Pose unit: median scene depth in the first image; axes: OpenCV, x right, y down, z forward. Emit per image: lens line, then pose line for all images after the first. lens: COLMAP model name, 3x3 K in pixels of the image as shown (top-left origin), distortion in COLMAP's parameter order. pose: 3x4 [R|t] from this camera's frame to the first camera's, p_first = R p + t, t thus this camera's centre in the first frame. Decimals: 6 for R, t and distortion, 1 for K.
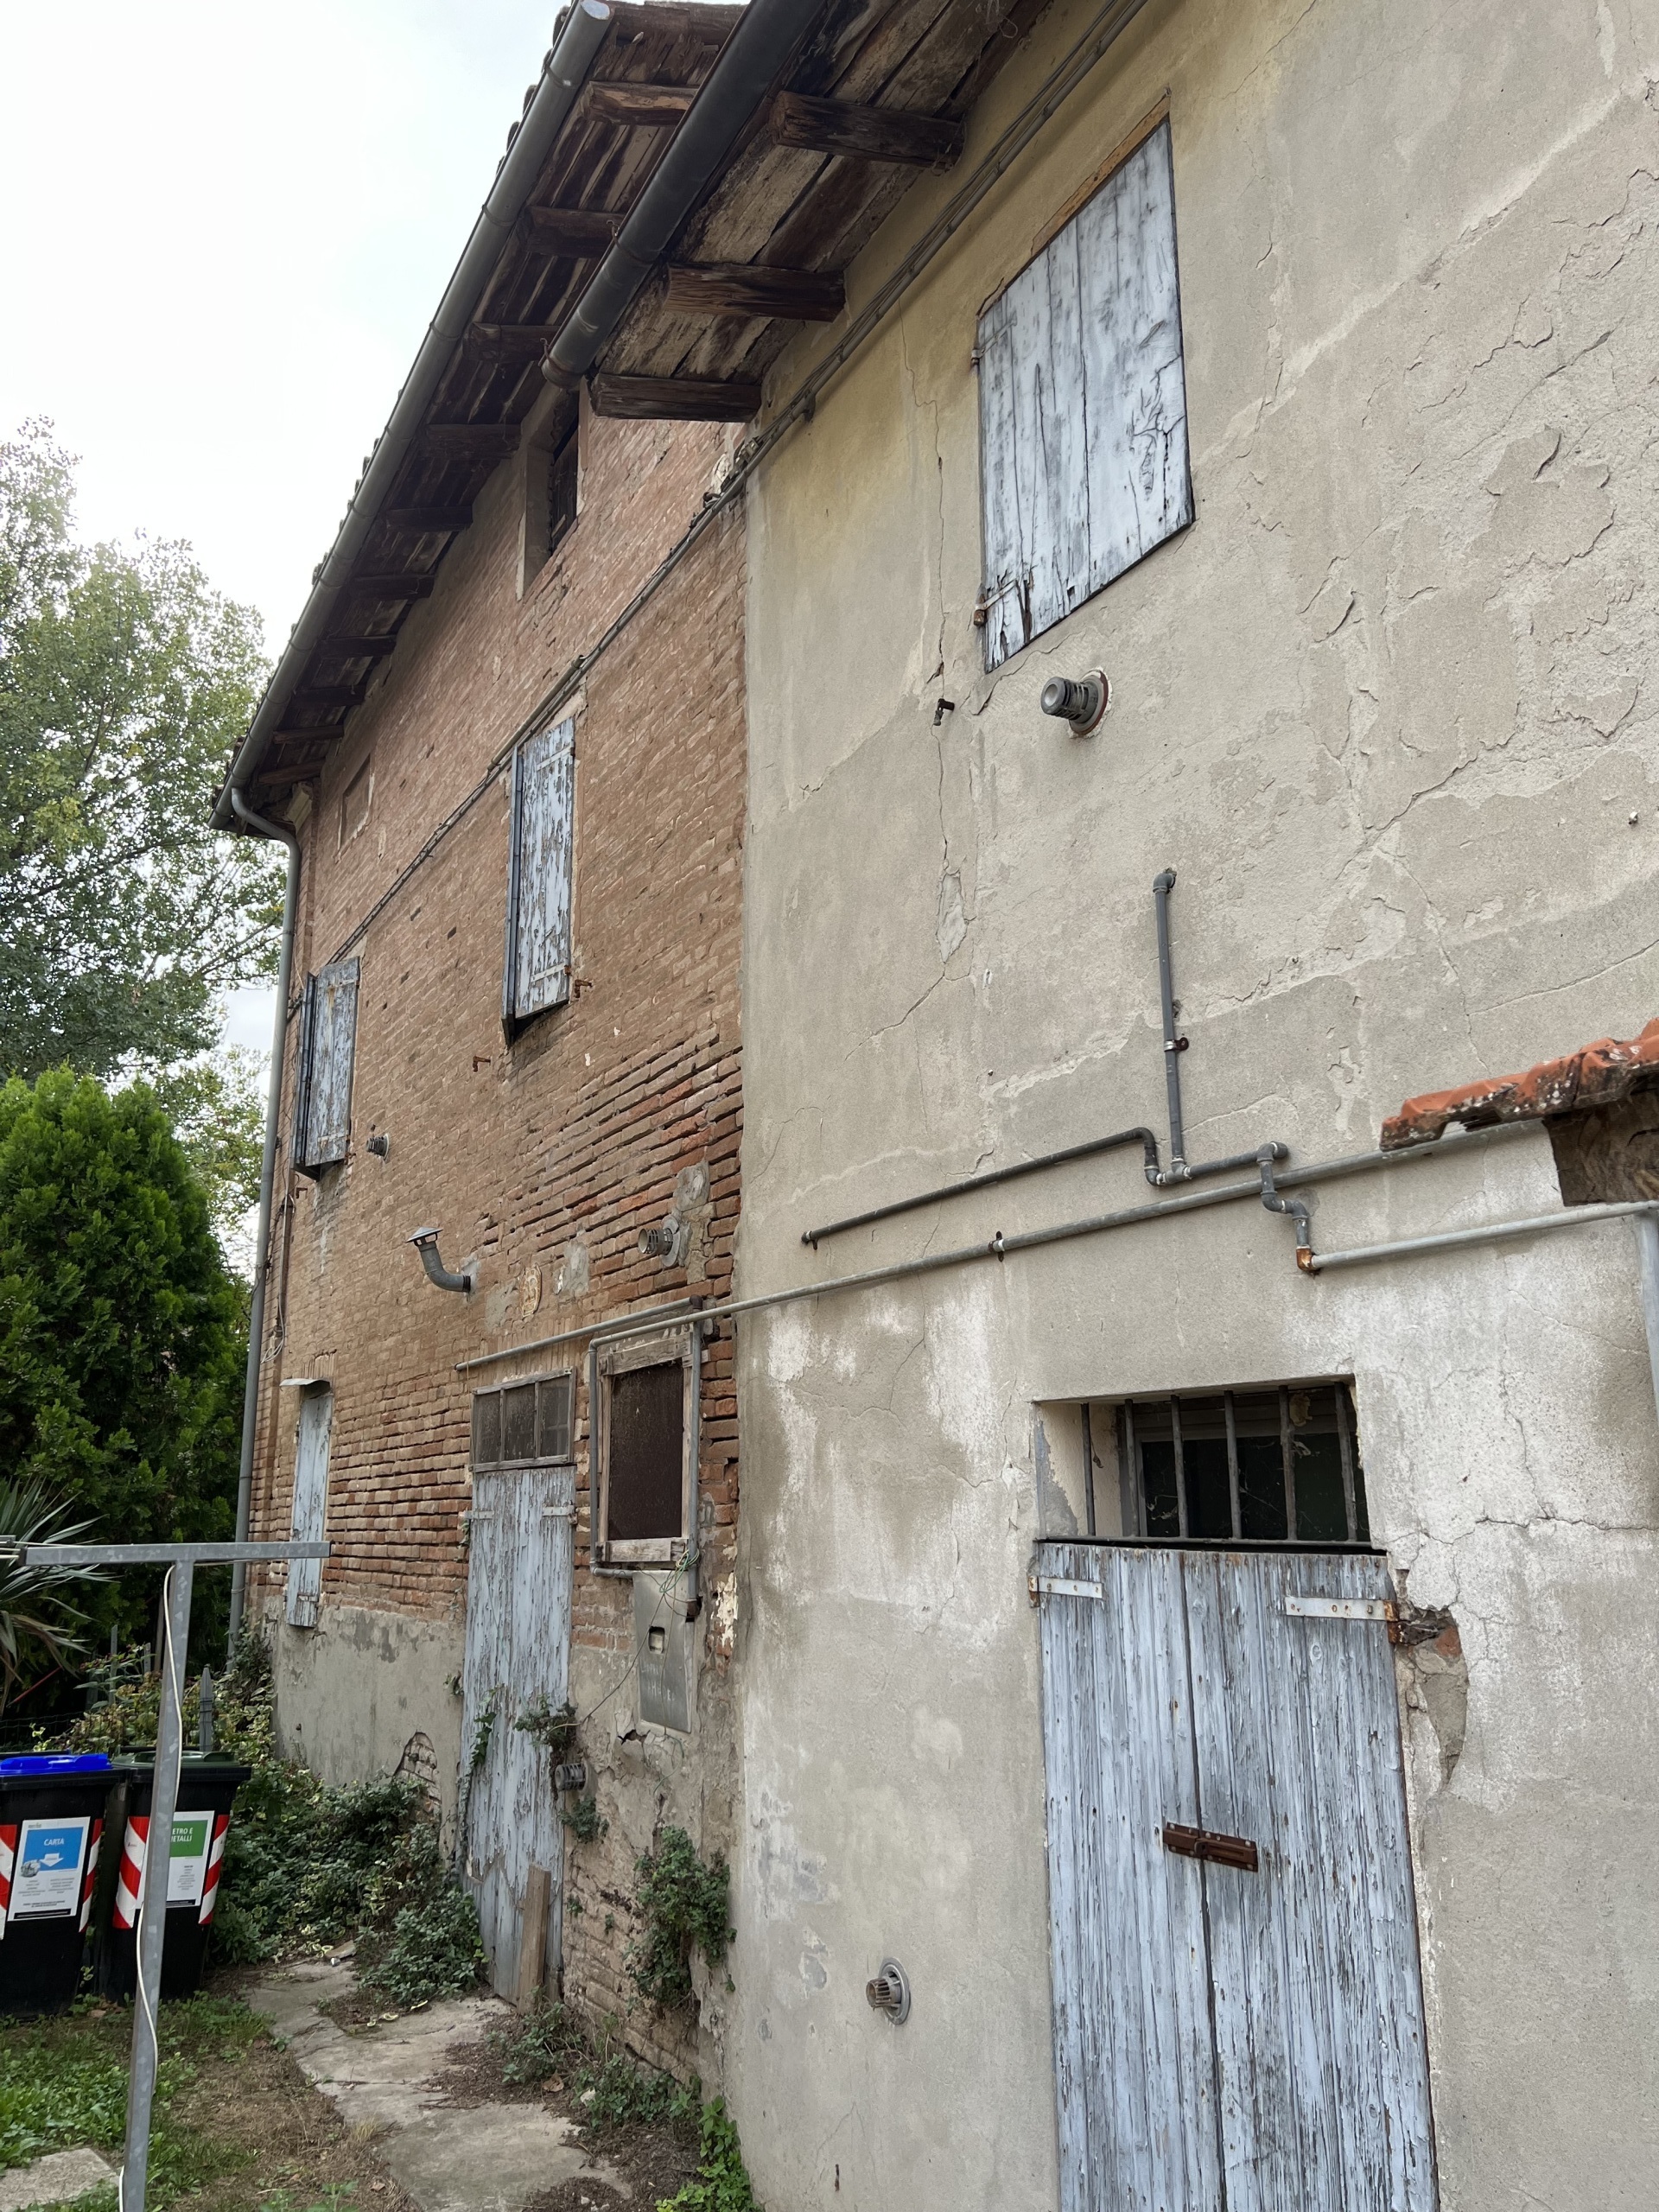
lens RADIAL K [[1658.8, 0, 821.9], [0, 1658.8, 1111.8], [0, 0, 1]] dist [0.071939, -0.088553]
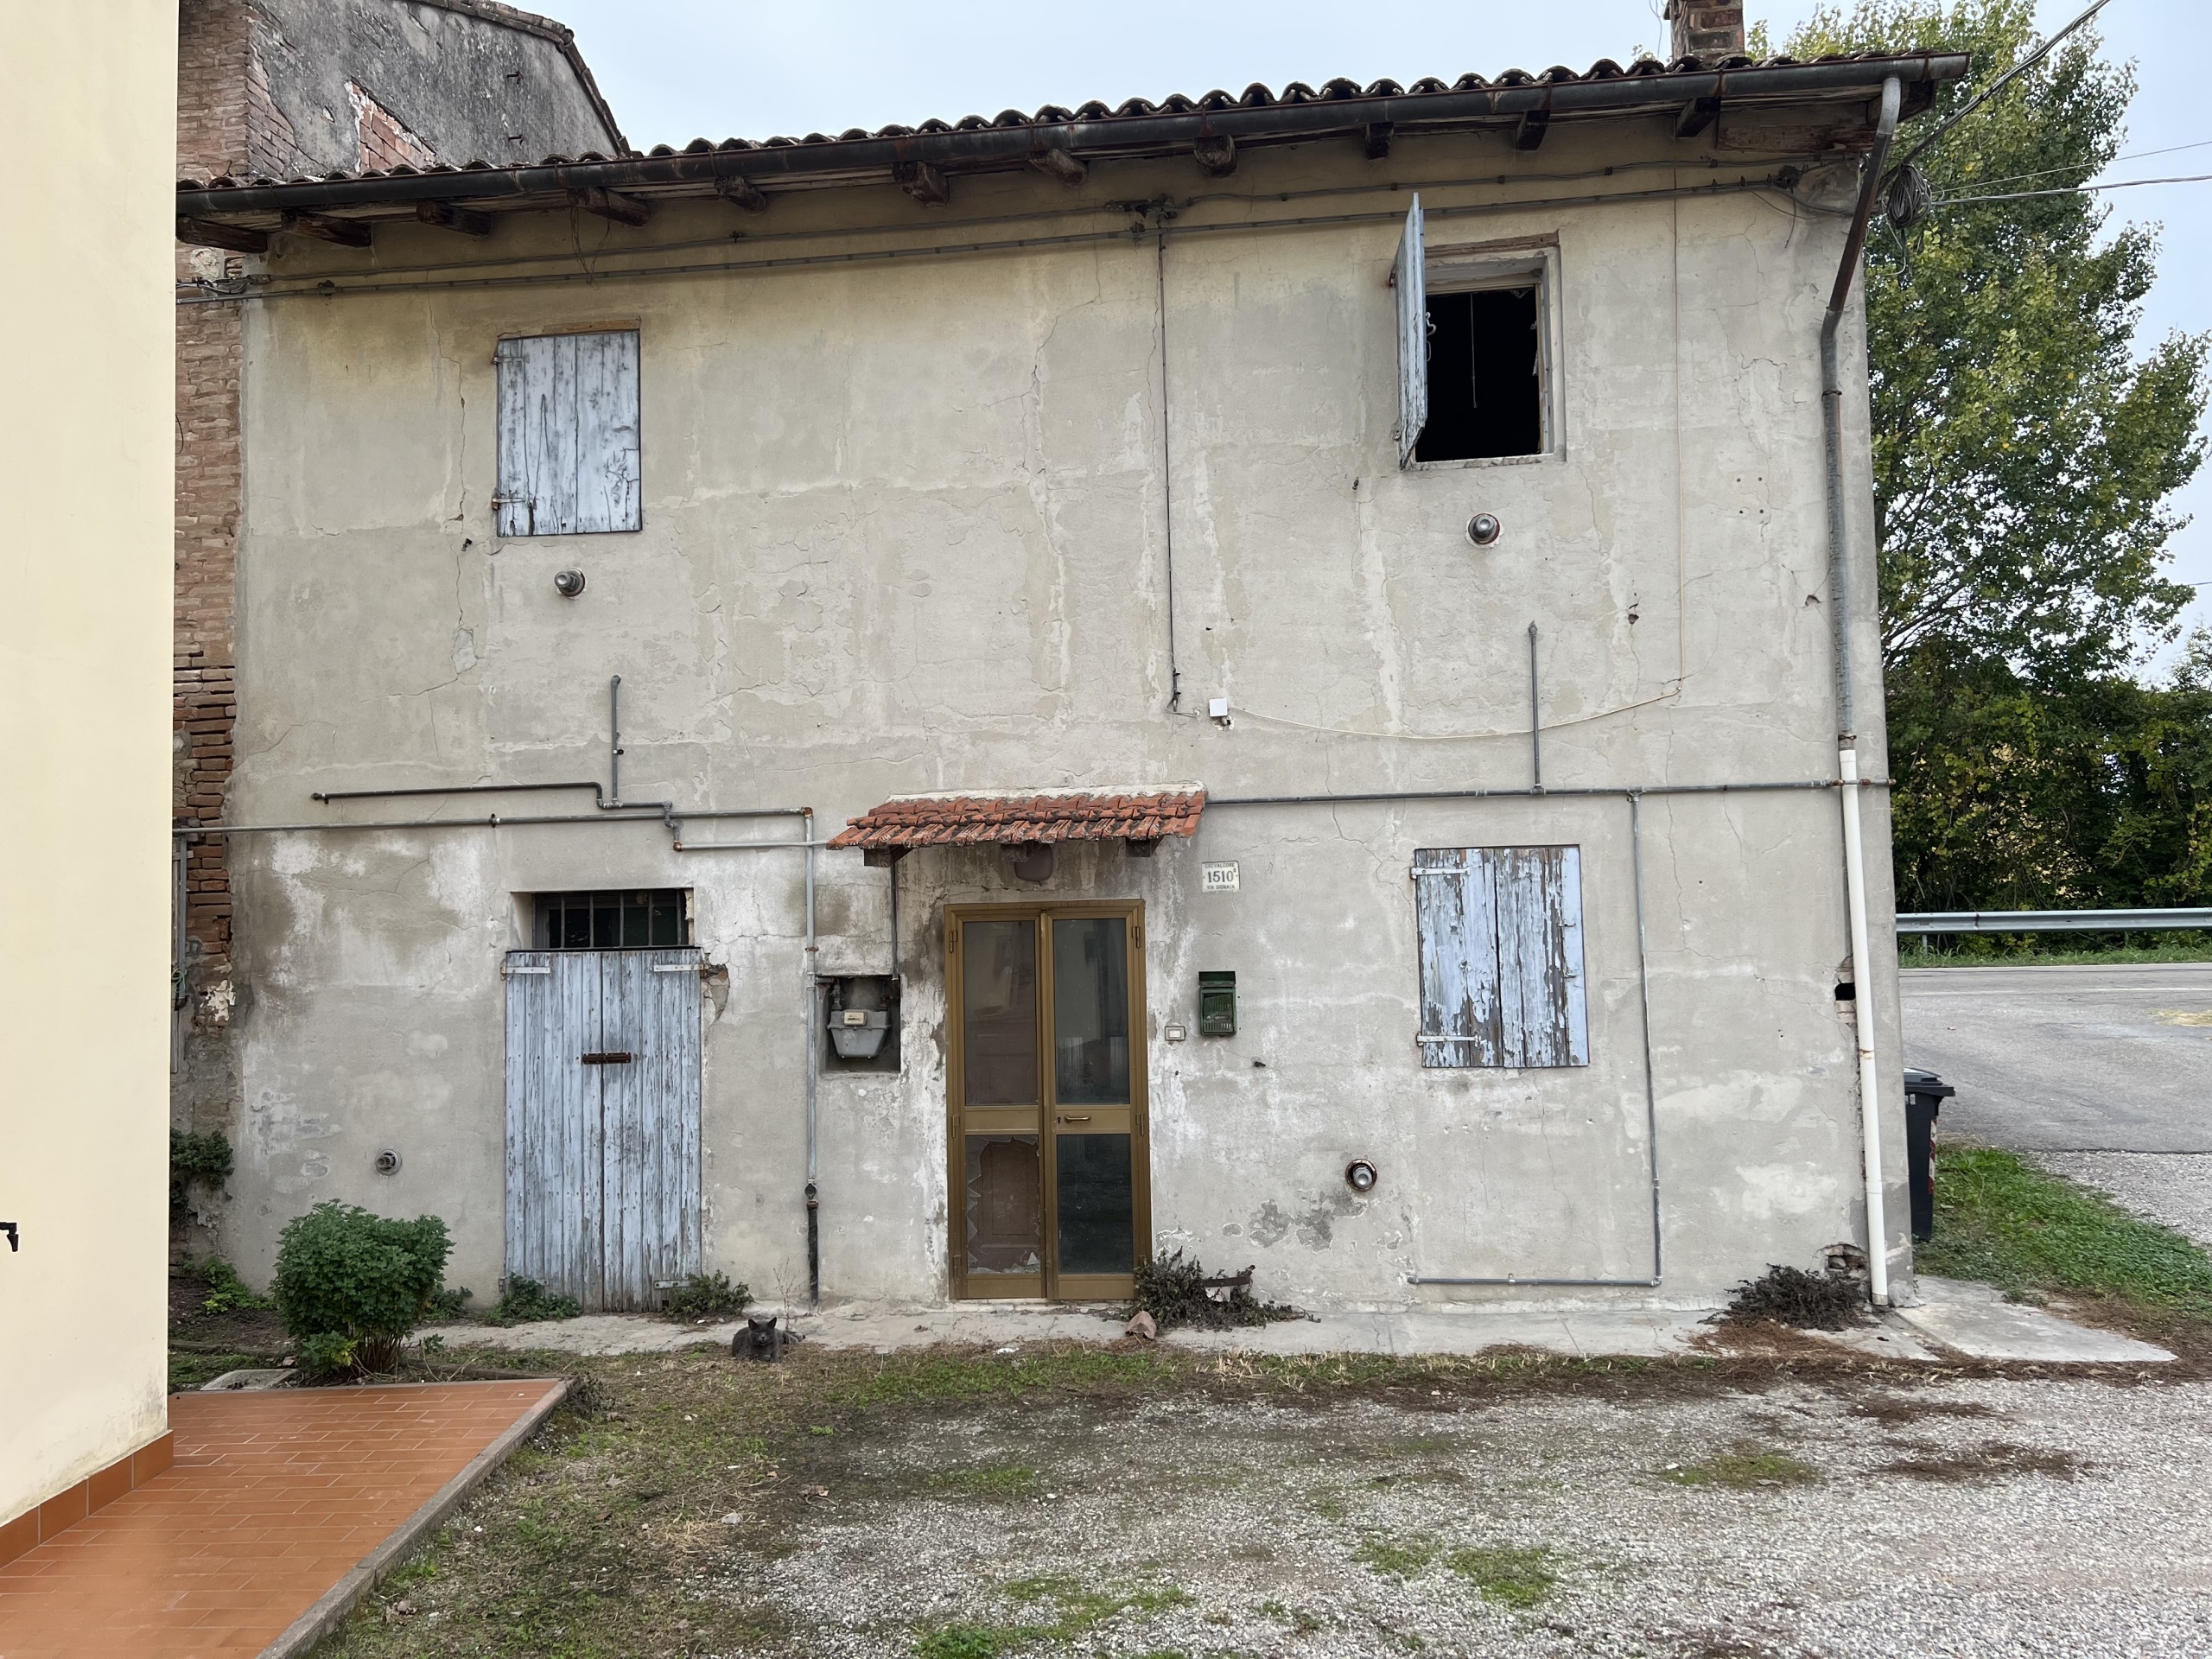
lens RADIAL K [[1658.8, 0, 1106.0], [0, 1658.8, 829.5], [0, 0, 1]] dist [0.071939, -0.088553]
pose [[0.595586, 0.037546, 0.802414, -1.121304], [-0.167695, 0.982709, 0.078489, -0.203829], [-0.785592, -0.181308, 0.591584, -0.879392]]
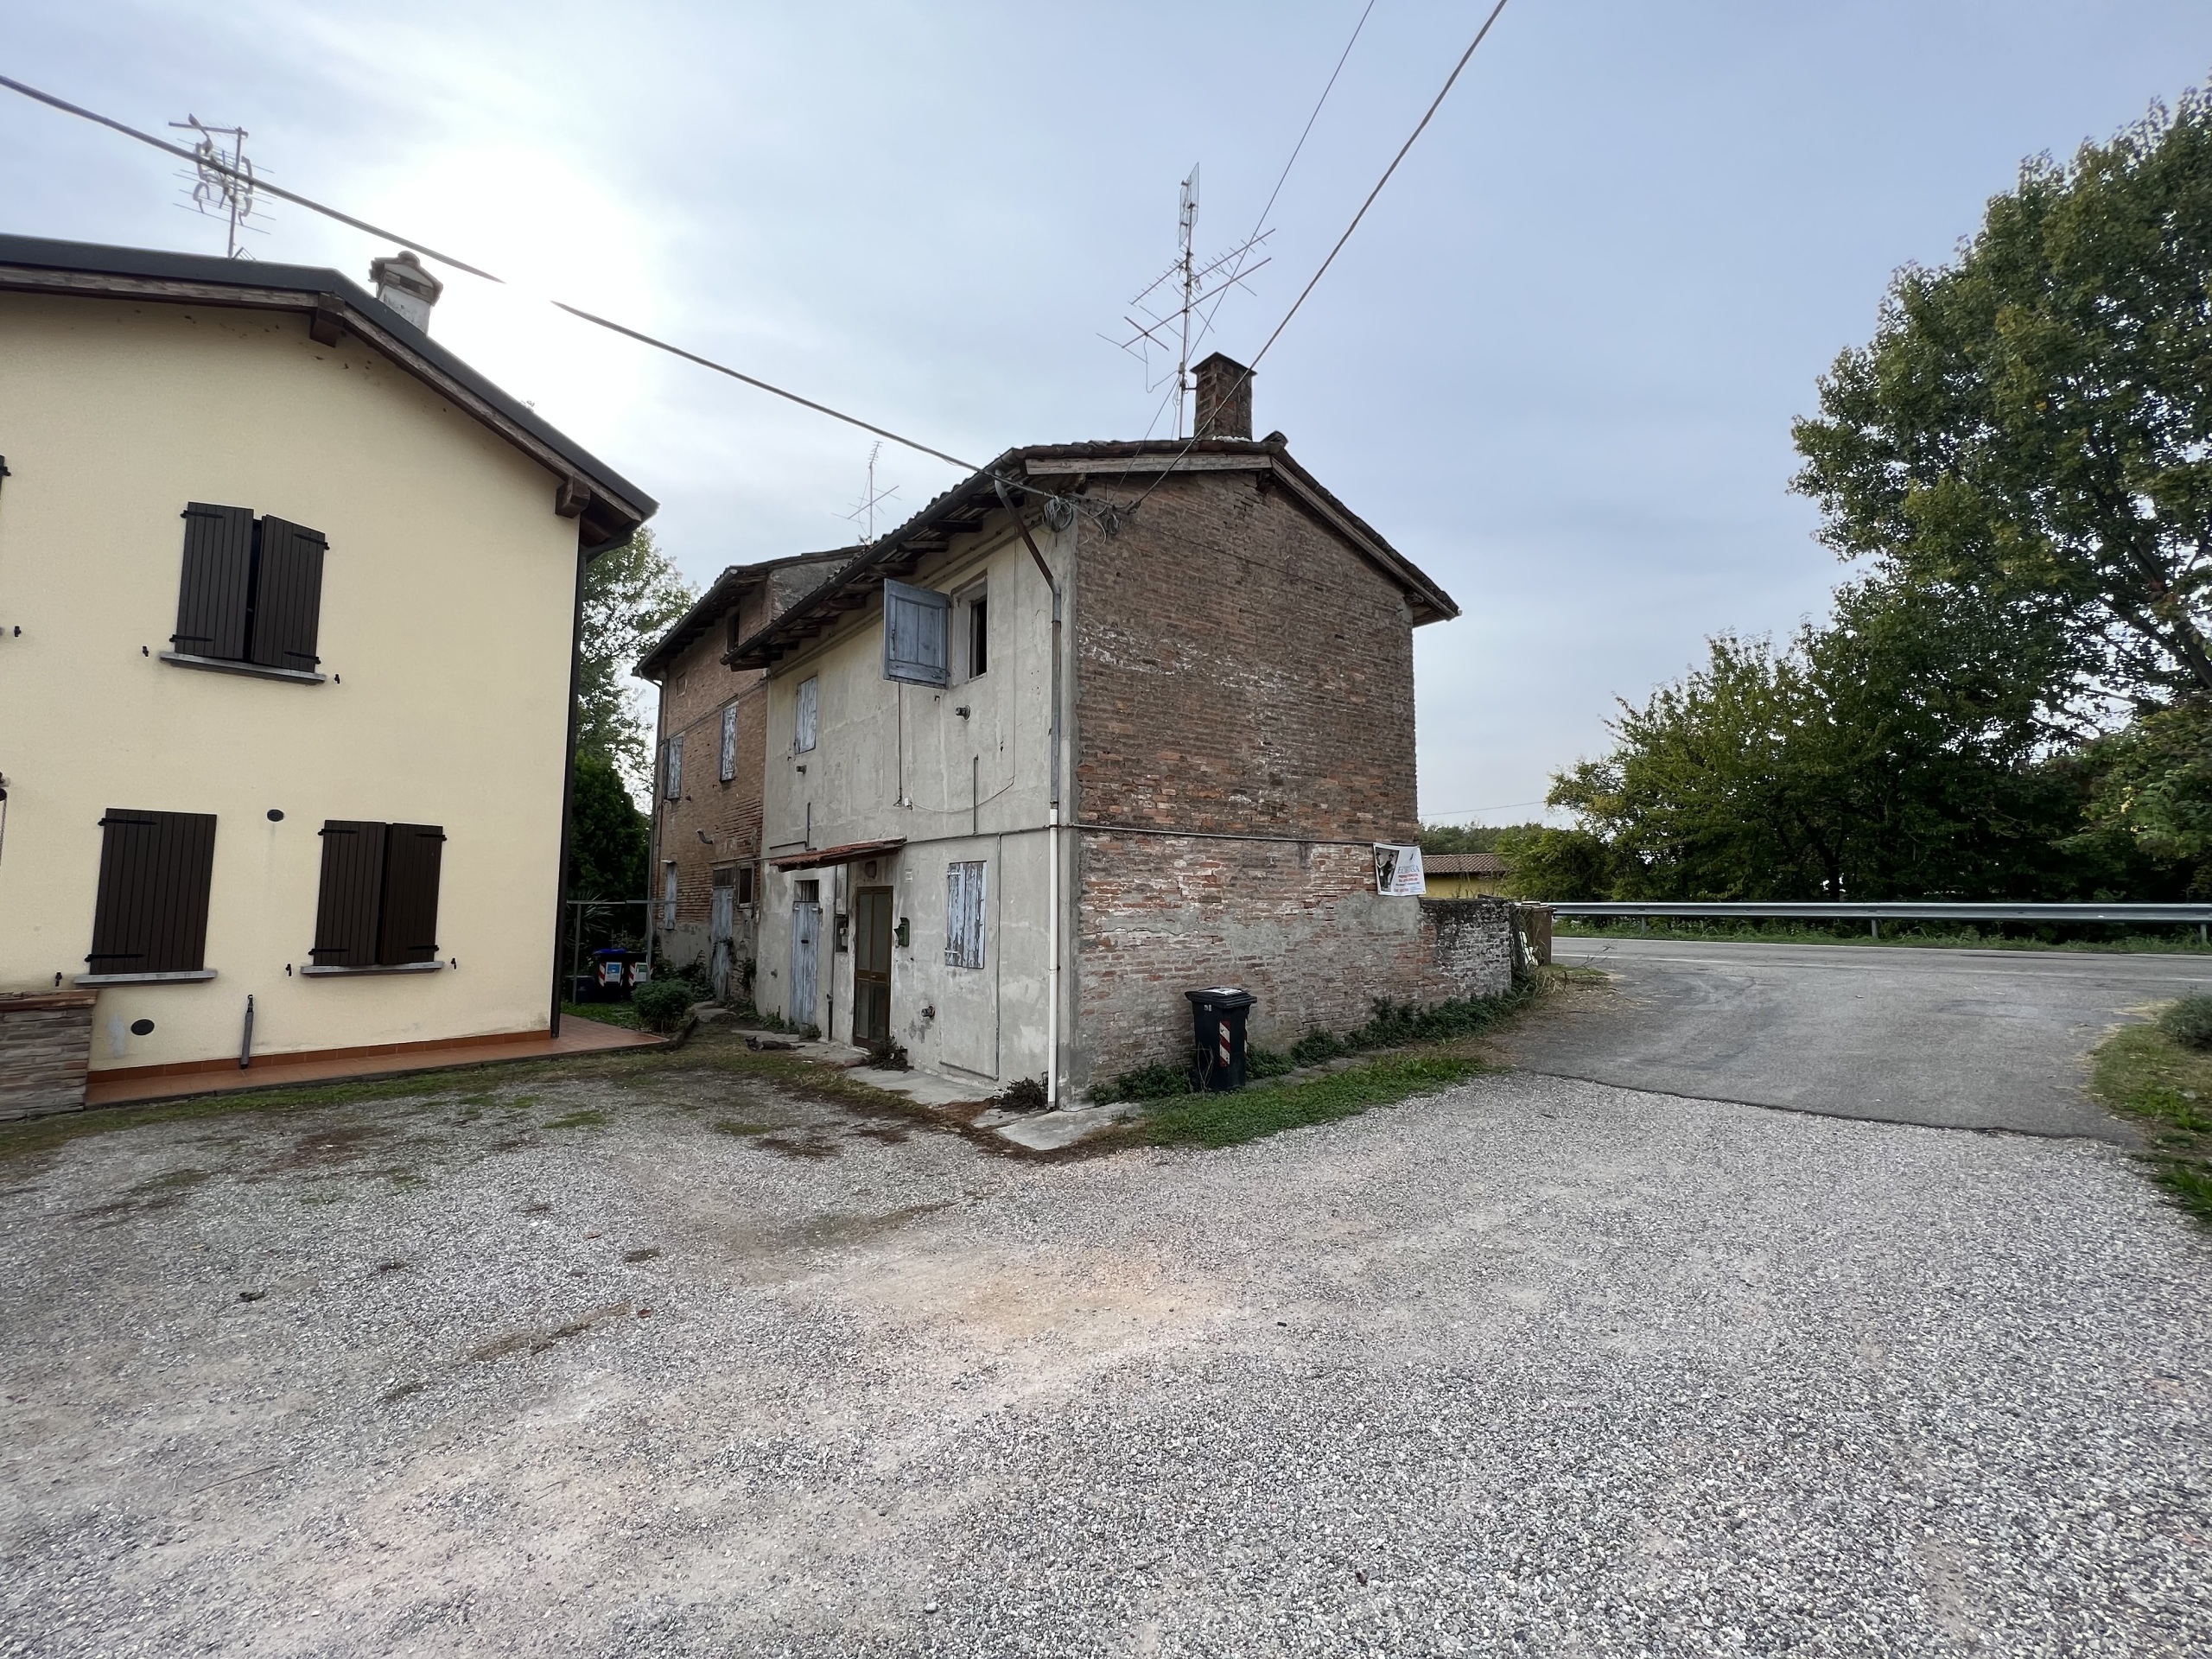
lens RADIAL K [[889.6, 0, 1099.7], [0, 889.6, 818.4], [0, 0, 1]] dist [-0.000302, 0.000006]
pose [[0.987092, 0.022450, 0.158572, 0.678514], [-0.044146, 0.989908, 0.134658, -0.521856], [-0.153949, -0.139920, 0.978122, -2.262640]]
